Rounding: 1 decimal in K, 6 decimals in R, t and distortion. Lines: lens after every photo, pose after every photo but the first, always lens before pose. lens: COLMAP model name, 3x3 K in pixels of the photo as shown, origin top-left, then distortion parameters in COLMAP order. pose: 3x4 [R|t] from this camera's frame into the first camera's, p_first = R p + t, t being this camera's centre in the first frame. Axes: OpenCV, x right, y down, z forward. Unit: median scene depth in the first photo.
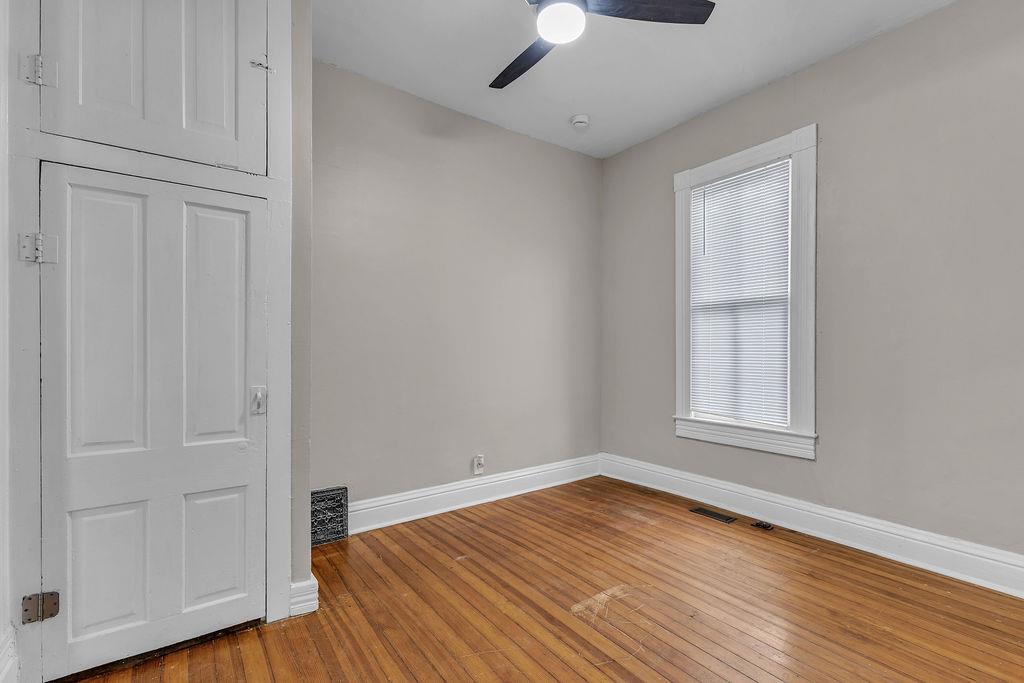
lens RADIAL K [[450.1, 0, 515.6], [0, 450.1, 353.4], [0, 0, 1]] dist [0.016706, -0.000045]
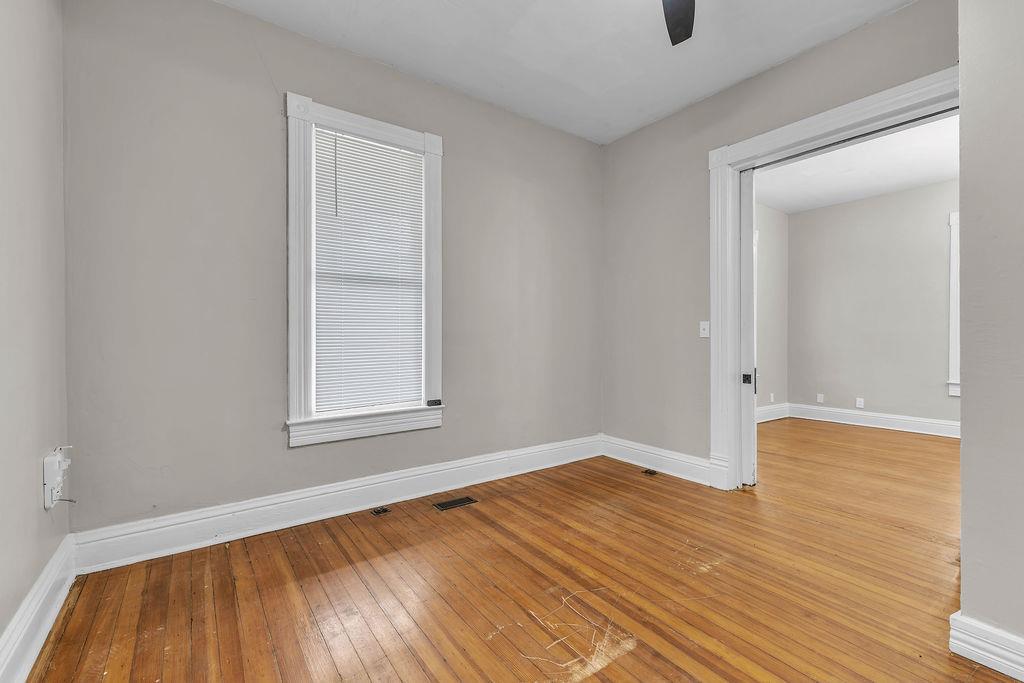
lens RADIAL K [[438.7, 0, 514.5], [0, 438.7, 335.1], [0, 0, 1]] dist [0.000049, -0.000127]
pose [[-0.999970, 0.001658, 0.007546, 0.266888], [0.001714, 0.999971, 0.007472, -0.005106], [-0.007533, 0.007484, -0.999944, 1.417866]]
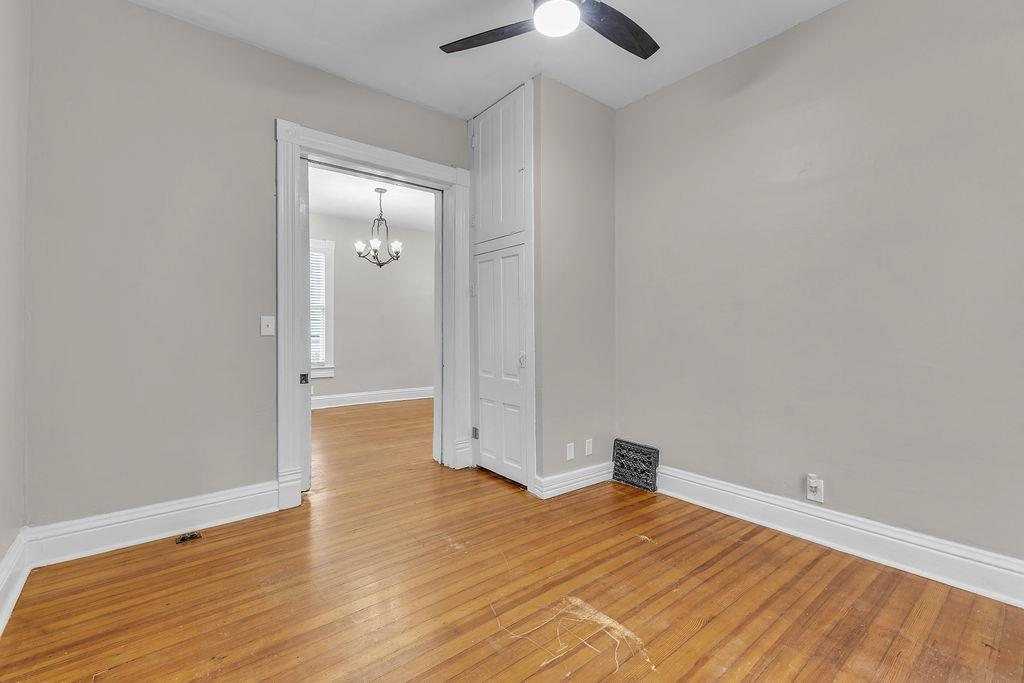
lens RADIAL K [[443.3, 0, 508.4], [0, 443.3, 331.6], [0, 0, 1]] dist [0.010776, -0.000709]
pose [[0.047273, -0.000848, -0.998882, 0.841433], [-0.009456, 0.999954, -0.001297, -0.000982], [0.998837, 0.009506, 0.047263, 0.638766]]
